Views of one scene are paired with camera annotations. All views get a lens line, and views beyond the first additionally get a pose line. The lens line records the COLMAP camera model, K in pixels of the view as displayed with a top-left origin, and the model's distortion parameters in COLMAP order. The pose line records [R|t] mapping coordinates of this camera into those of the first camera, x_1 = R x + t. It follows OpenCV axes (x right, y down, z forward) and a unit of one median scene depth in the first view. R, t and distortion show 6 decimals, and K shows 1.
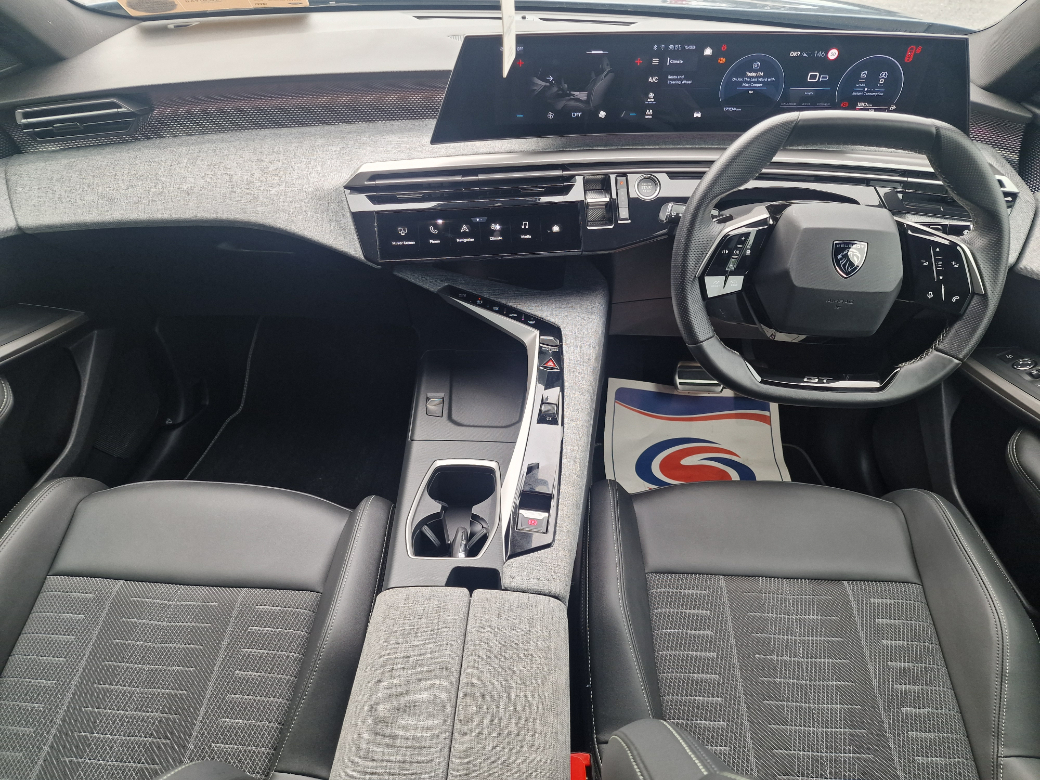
lens RADIAL K [[701.4, 0, 518.7], [0, 701.4, 393.9], [0, 0, 1]] dist [0.052973, -0.050108]
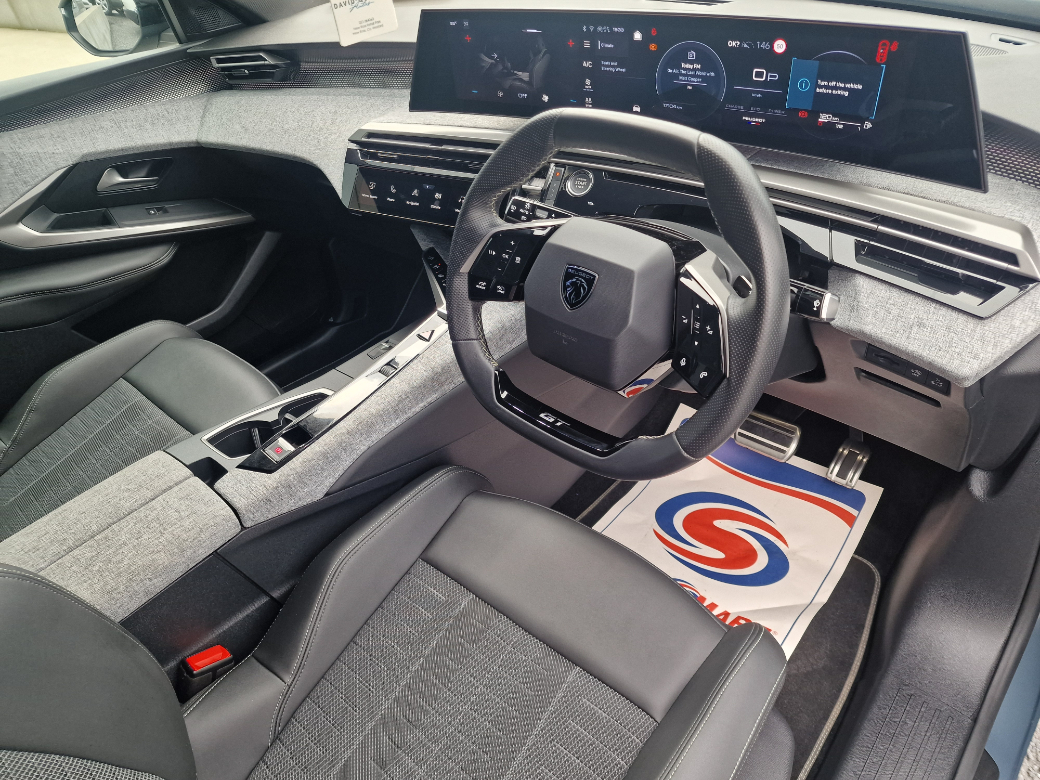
lens RADIAL K [[701.4, 0, 518.7], [0, 701.4, 393.9], [0, 0, 1]] dist [0.052973, -0.050108]
pose [[0.785230, 0.313640, -0.533895, 0.717283], [-0.302138, 0.946689, 0.111767, -0.114825], [0.540487, 0.073547, 0.838132, 0.215191]]
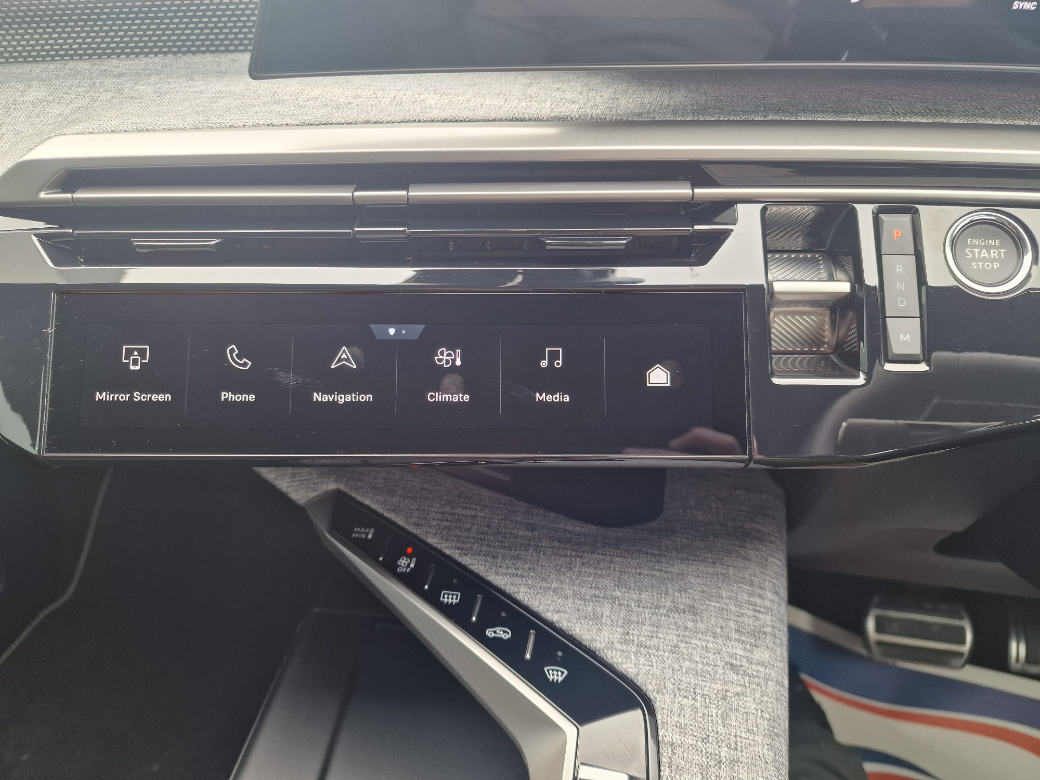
lens RADIAL K [[704.0, 0, 511.1], [0, 704.0, 389.2], [0, 0, 1]] dist [0.035803, -0.043754]
pose [[0.992078, 0.069277, -0.104798, 0.024019], [-0.077157, 0.994335, -0.073103, -0.208439], [0.099140, 0.080610, 0.991803, 0.722941]]
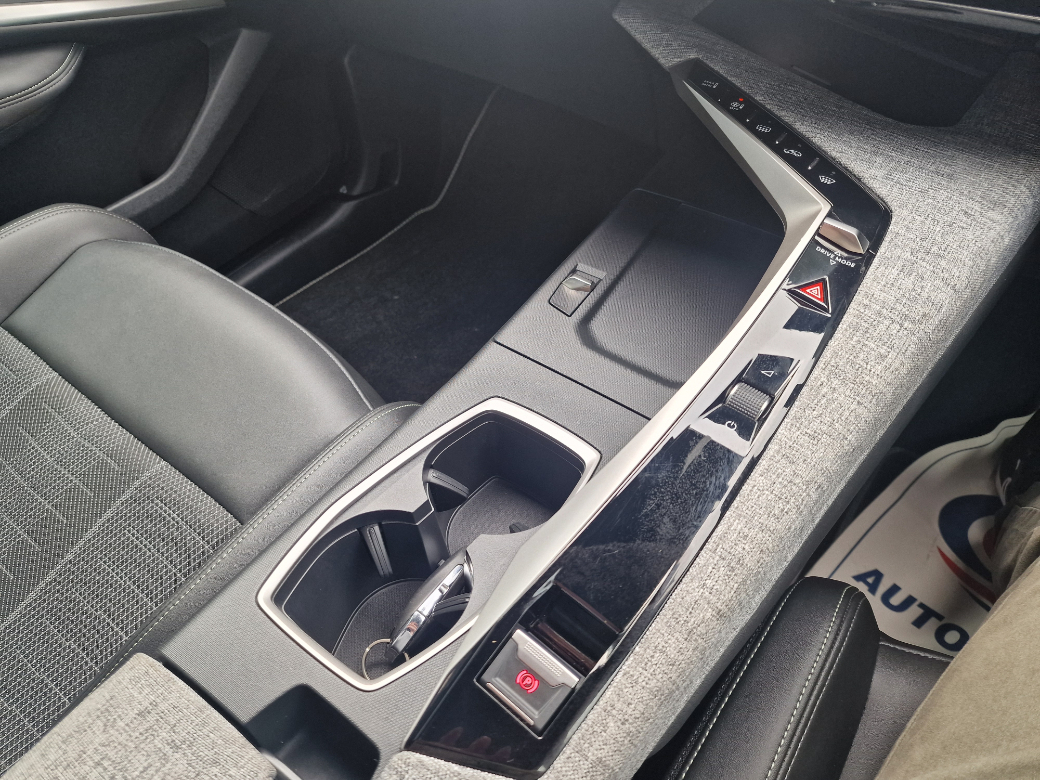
lens RADIAL K [[717.1, 0, 519.6], [0, 717.1, 384.8], [0, 0, 1]] dist [0.005589, -0.003164]
pose [[0.836216, 0.396513, -0.378840, 0.079555], [-0.315366, 0.912850, 0.259325, -0.046558], [0.448650, -0.097378, 0.888386, 0.550001]]
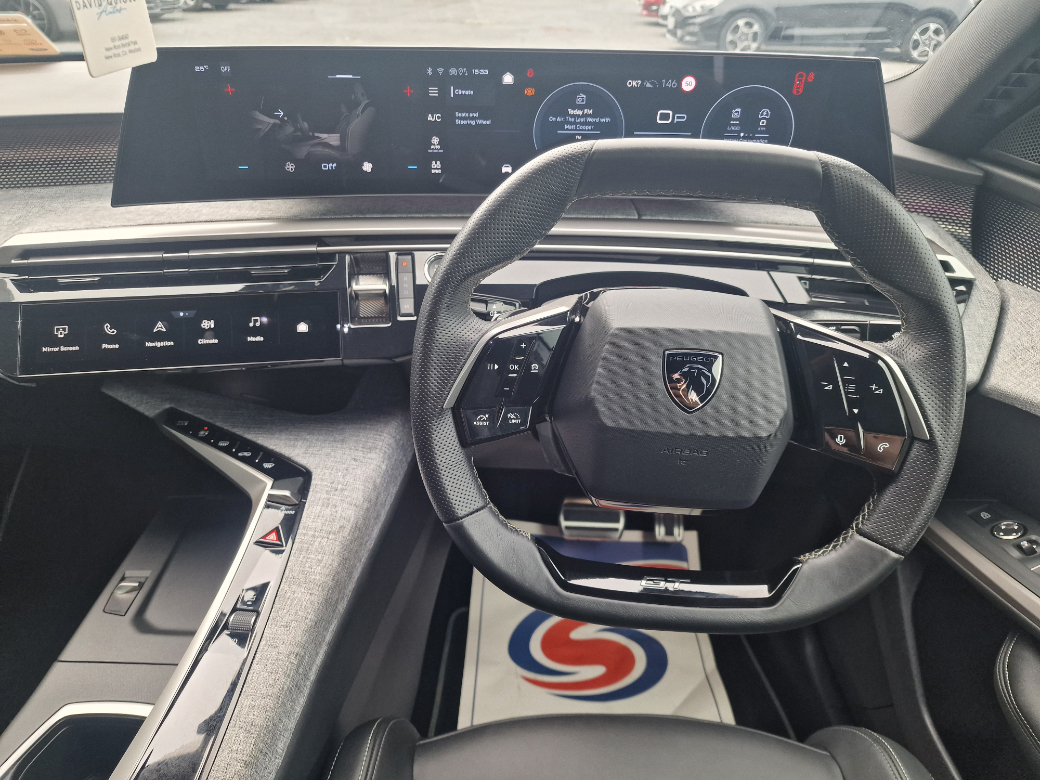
lens RADIAL K [[704.0, 0, 511.1], [0, 704.0, 389.2], [0, 0, 1]] dist [0.035803, -0.043754]
pose [[0.999918, -0.000378, 0.012832, 0.248556], [0.002244, 0.989315, -0.145778, -0.079672], [-0.012640, 0.145795, 0.989234, 0.346345]]
